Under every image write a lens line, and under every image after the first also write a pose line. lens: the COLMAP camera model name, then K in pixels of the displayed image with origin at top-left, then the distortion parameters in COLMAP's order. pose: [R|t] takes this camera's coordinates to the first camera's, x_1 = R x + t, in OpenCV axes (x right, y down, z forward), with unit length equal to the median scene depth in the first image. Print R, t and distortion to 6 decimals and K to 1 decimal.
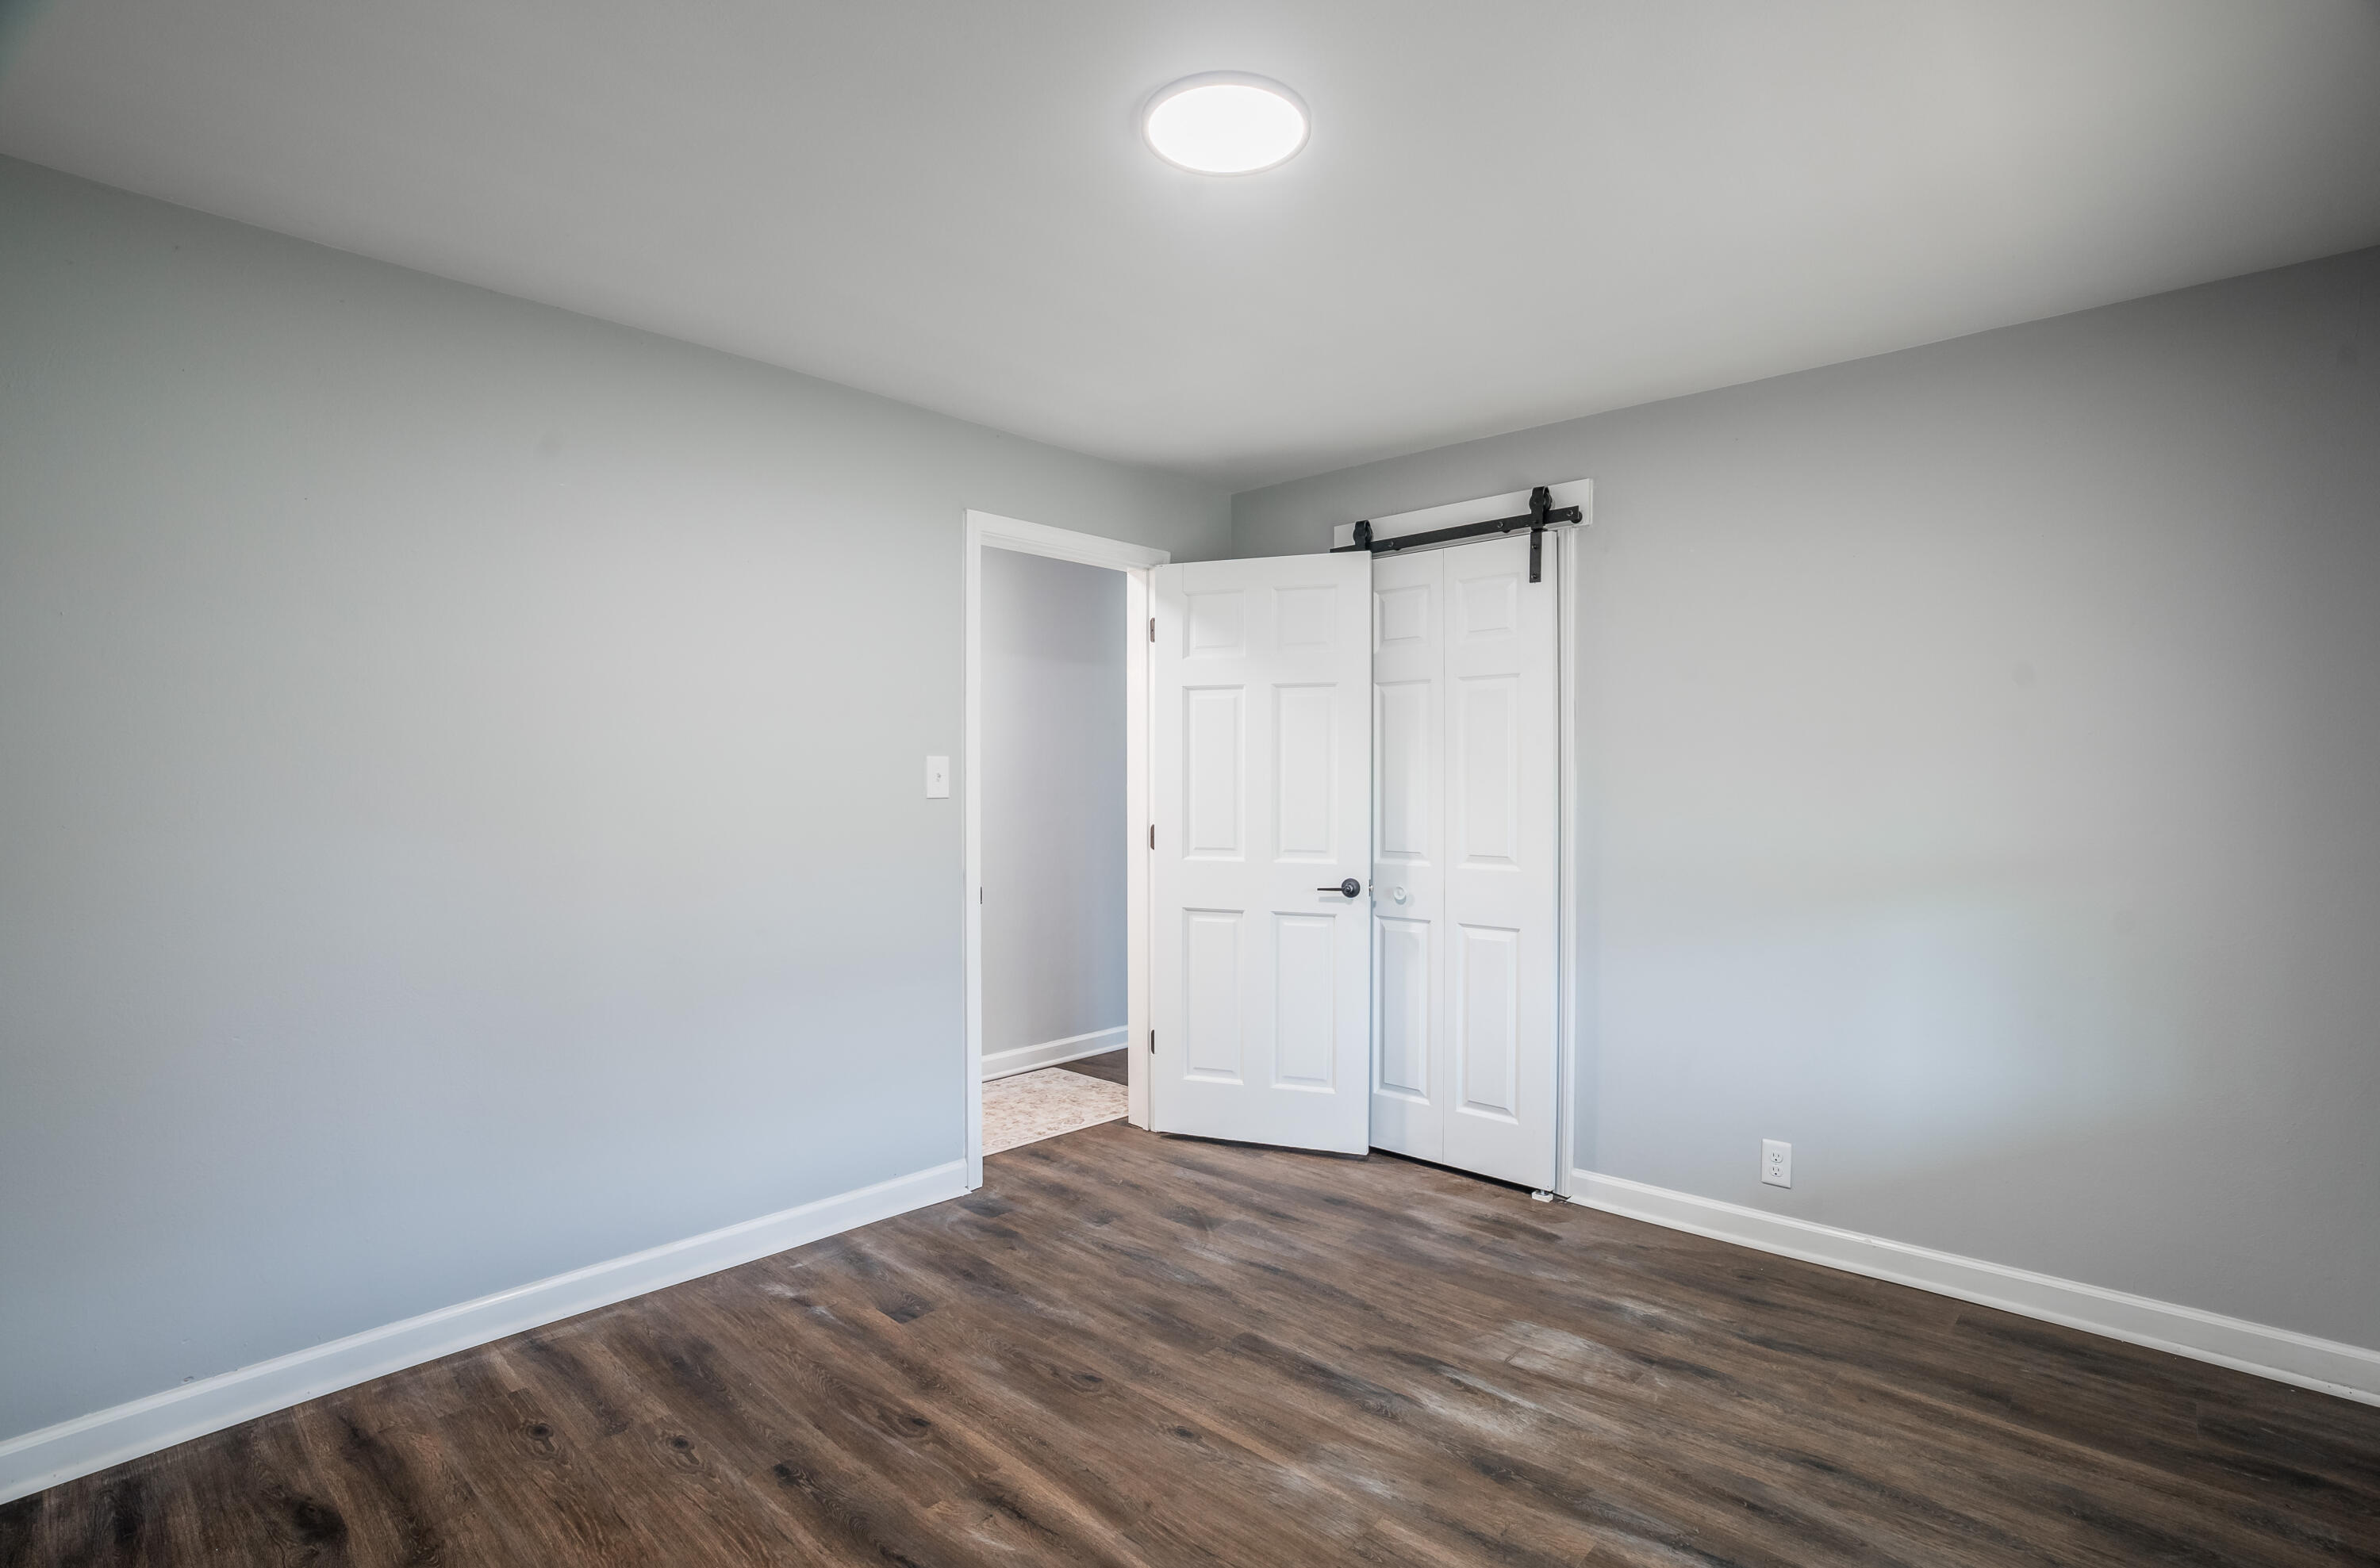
lens RADIAL K [[1094.9, 0, 1192.0], [0, 1094.9, 790.3], [0, 0, 1]] dist [-0.079645, 0.036506]
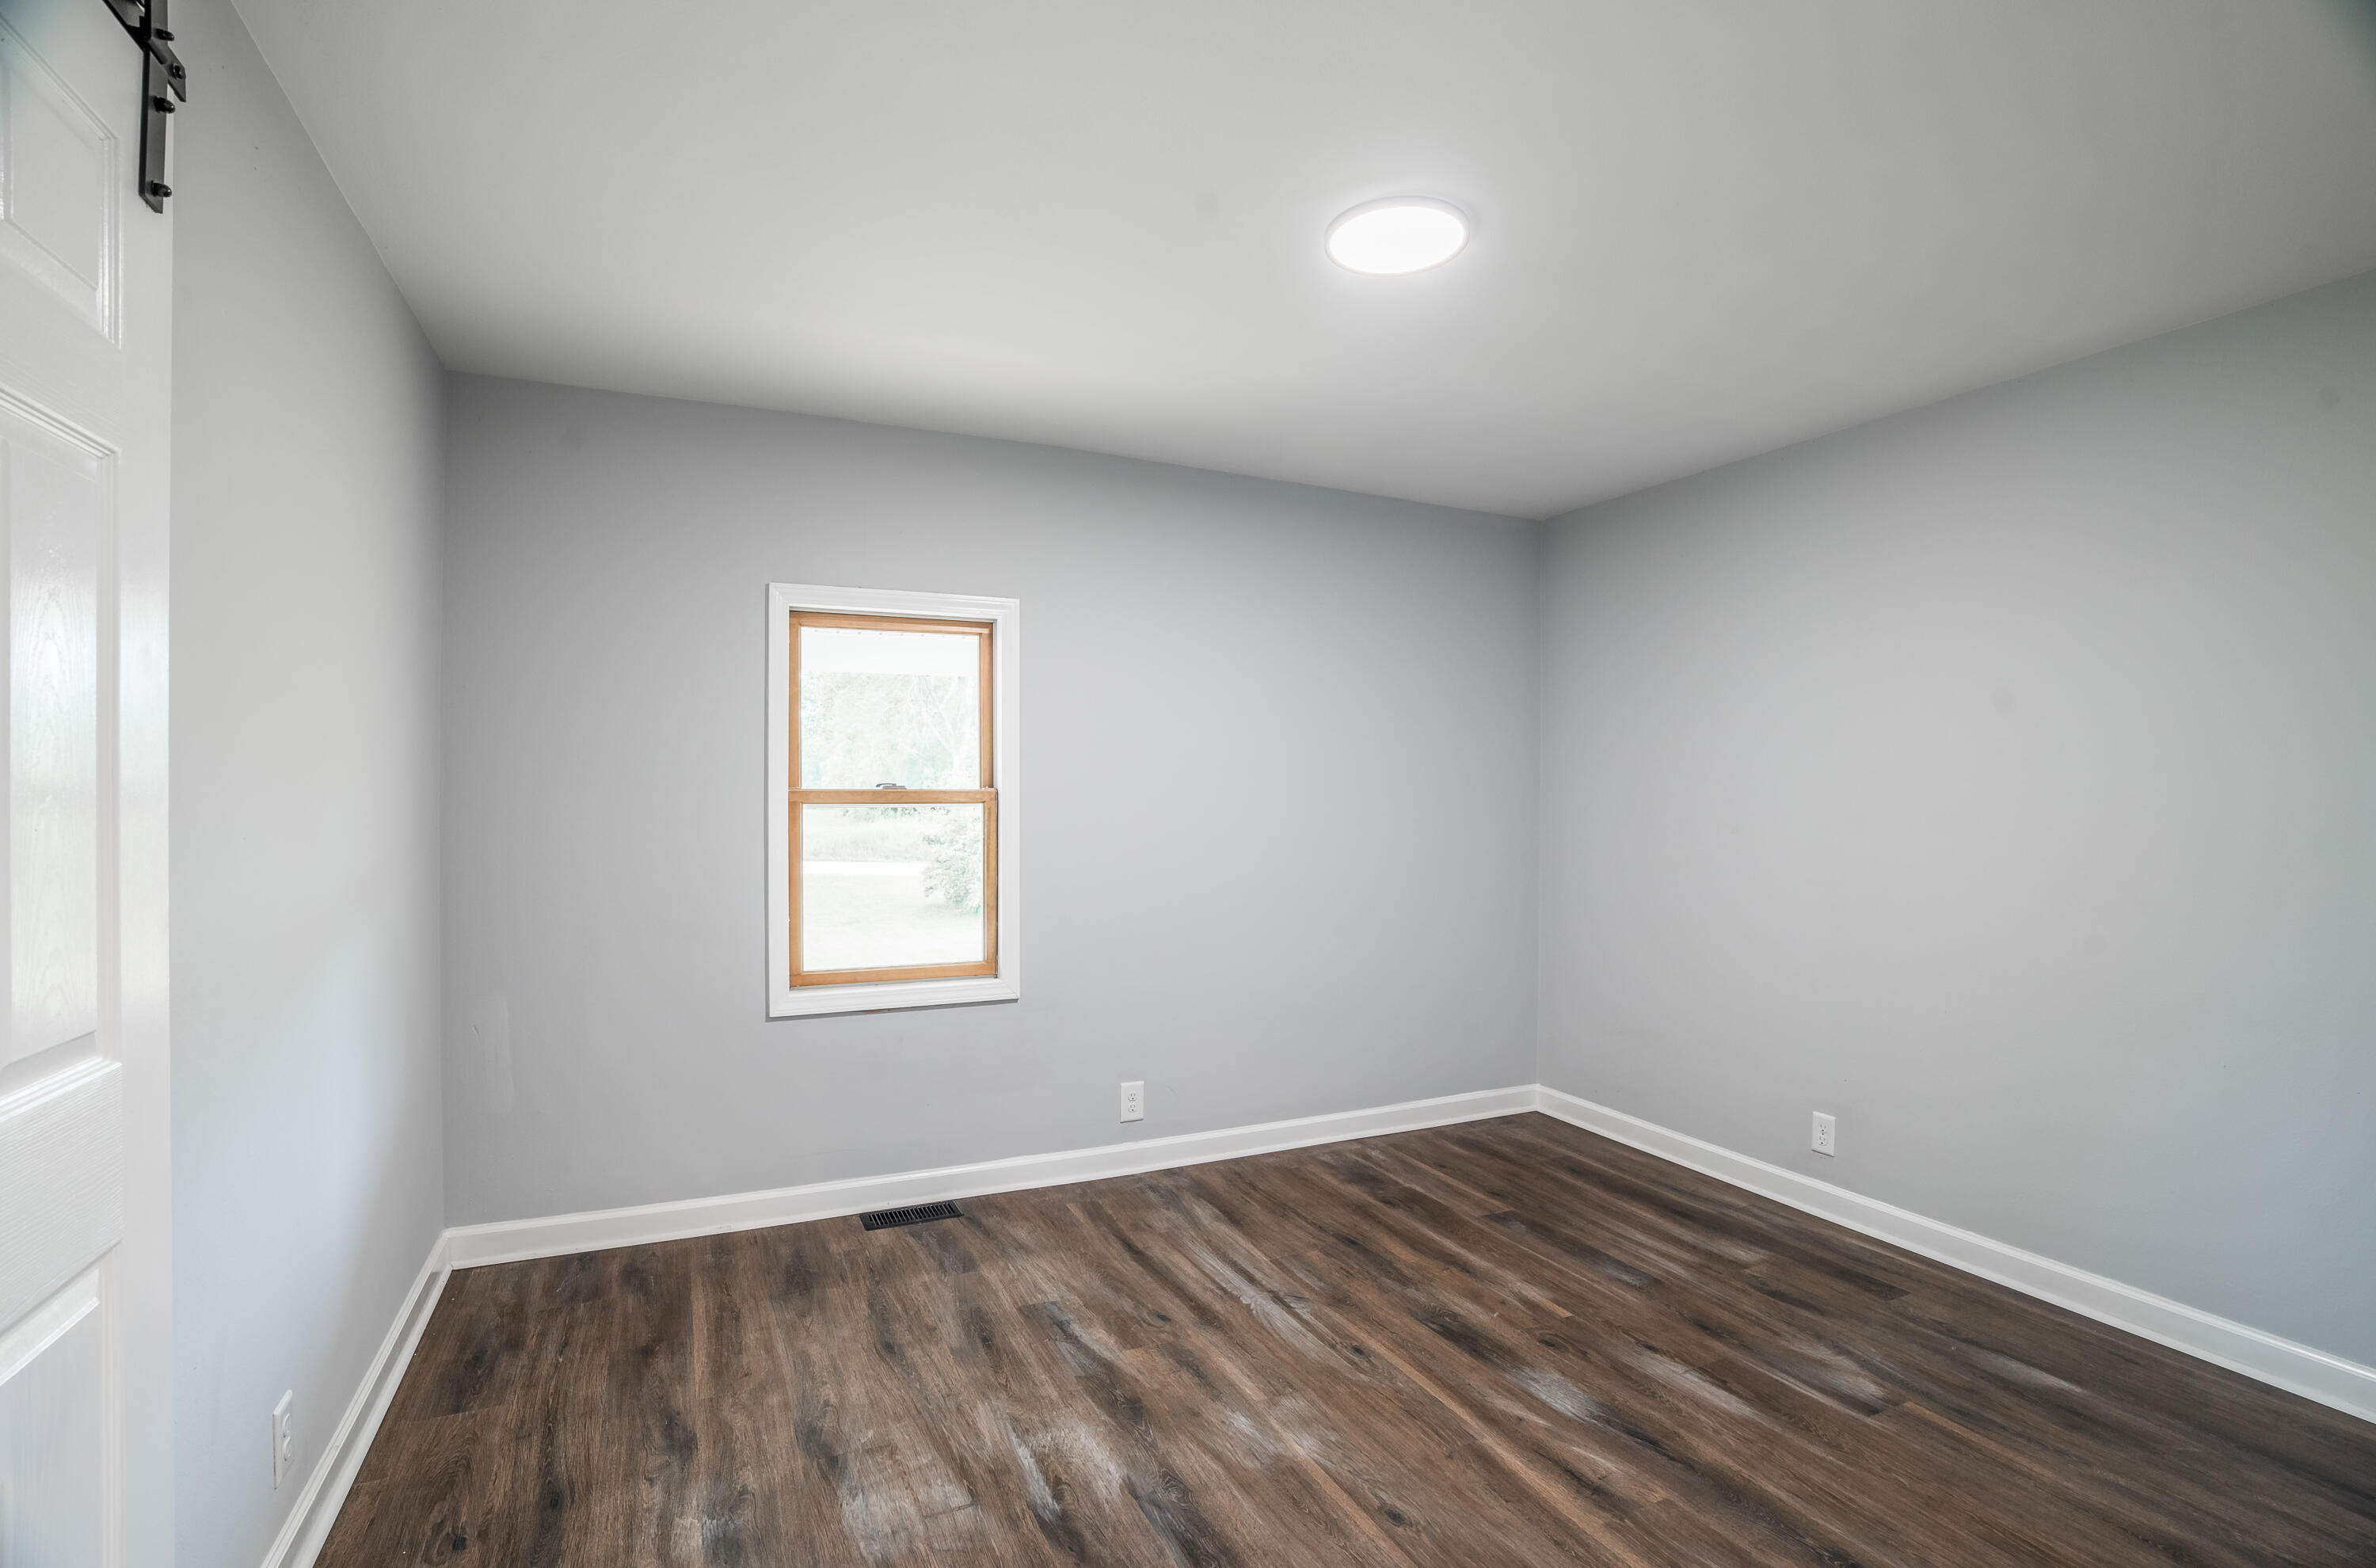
lens RADIAL K [[1093.2, 0, 1190.0], [0, 1093.2, 790.3], [0, 0, 1]] dist [-0.079645, 0.036506]
pose [[-0.926065, -0.005265, 0.377328, -0.186085], [-0.002412, 0.999965, 0.008033, -0.017417], [-0.377357, 0.006529, -0.926045, 1.943659]]
